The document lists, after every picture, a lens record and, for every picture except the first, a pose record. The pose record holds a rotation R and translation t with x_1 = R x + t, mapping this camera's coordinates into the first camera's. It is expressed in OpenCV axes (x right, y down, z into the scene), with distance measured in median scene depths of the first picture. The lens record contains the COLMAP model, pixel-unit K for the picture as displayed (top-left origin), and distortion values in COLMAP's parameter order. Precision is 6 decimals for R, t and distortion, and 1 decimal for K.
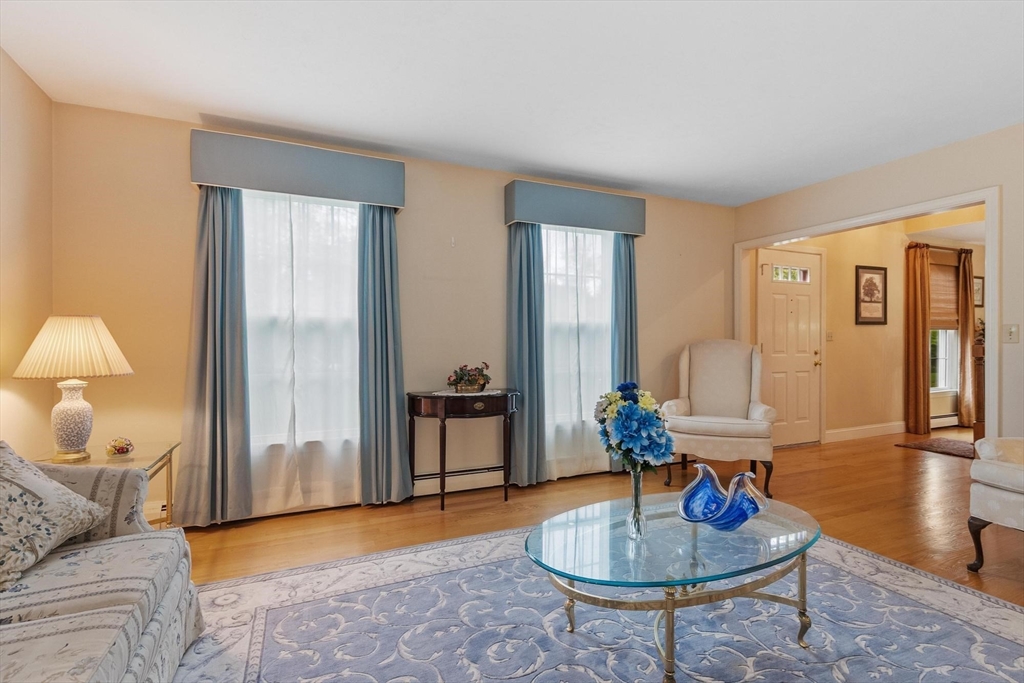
lens RADIAL K [[477.3, 0, 509.3], [0, 477.3, 352.7], [0, 0, 1]] dist [-0.000908, 0.000061]
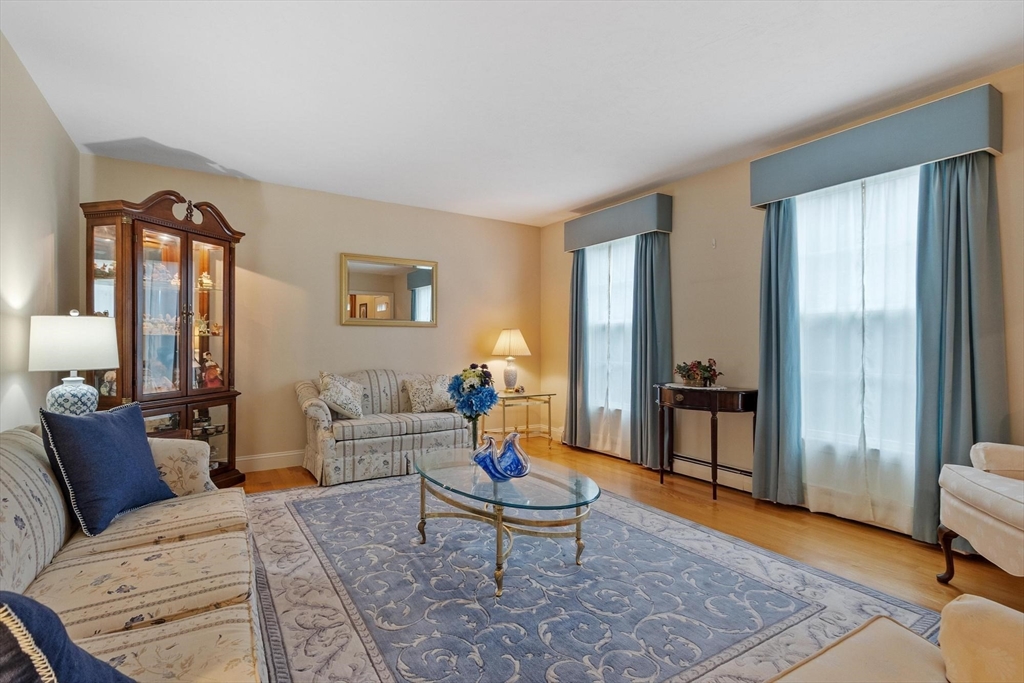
lens RADIAL K [[499.0, 0, 512.0], [0, 499.0, 341.5], [0, 0, 1]] dist [0.001348, 0.000335]
pose [[0.154452, -0.001454, -0.987999, 0.883939], [-0.013884, 0.999897, -0.003642, -0.006577], [0.987903, 0.014280, 0.154416, 0.390794]]
